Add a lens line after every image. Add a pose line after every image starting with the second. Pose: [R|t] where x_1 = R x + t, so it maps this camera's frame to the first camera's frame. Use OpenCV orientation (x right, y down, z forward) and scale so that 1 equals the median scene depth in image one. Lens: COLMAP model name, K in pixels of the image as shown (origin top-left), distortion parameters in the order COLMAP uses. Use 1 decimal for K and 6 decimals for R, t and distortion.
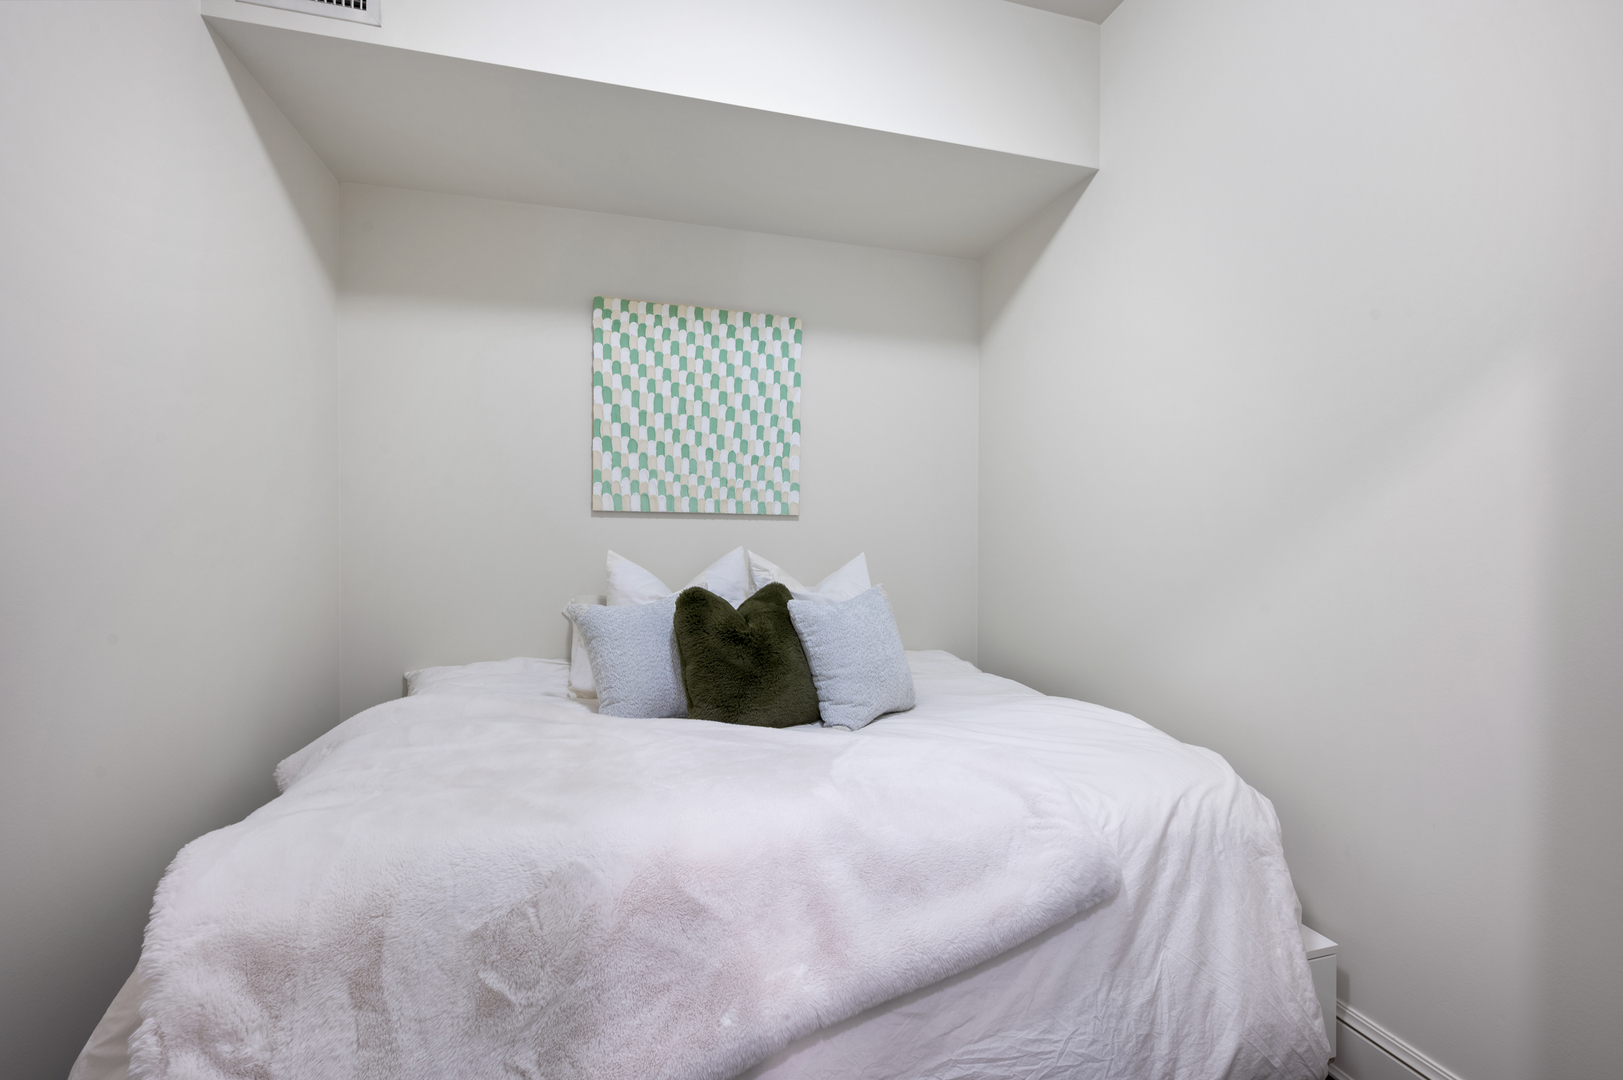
lens RADIAL K [[696.8, 0, 812.8], [0, 696.8, 509.7], [0, 0, 1]] dist [-0.003651, -0.000506]
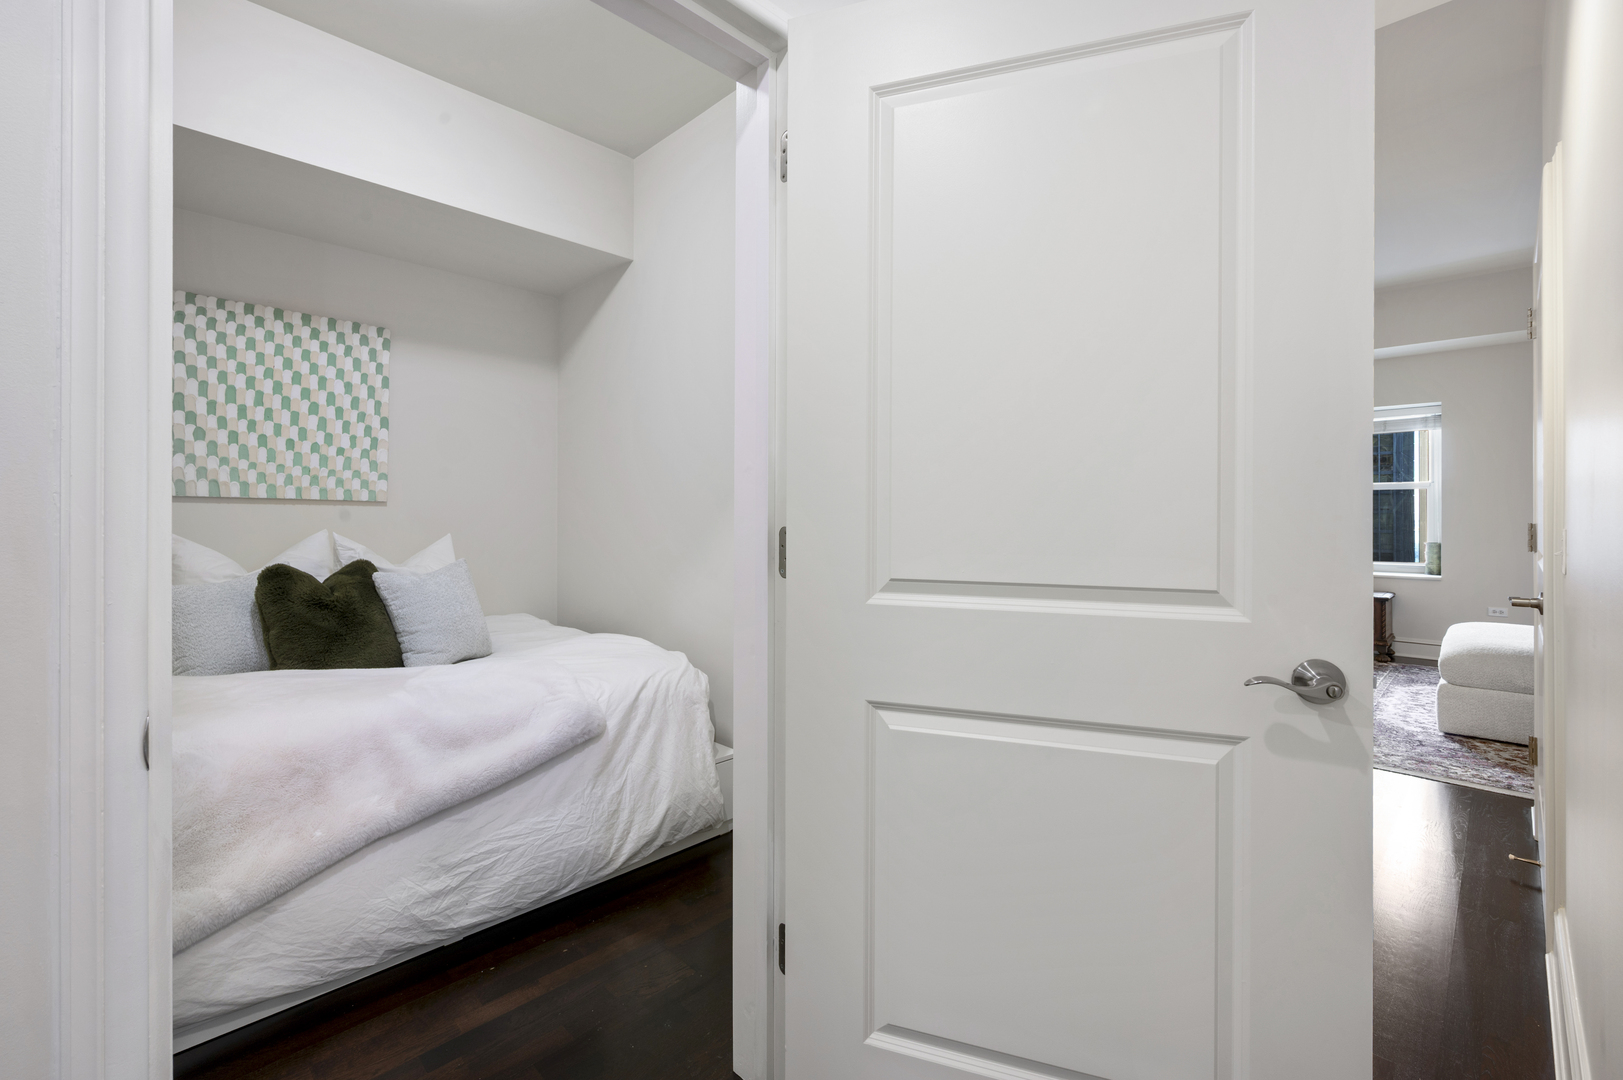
lens RADIAL K [[696.8, 0, 812.8], [0, 696.8, 509.7], [0, 0, 1]] dist [-0.003651, -0.000506]
pose [[0.871000, 0.003598, 0.491270, 0.035142], [-0.015351, 0.999684, 0.019895, -0.015216], [-0.491043, -0.024870, 0.870780, -0.418549]]
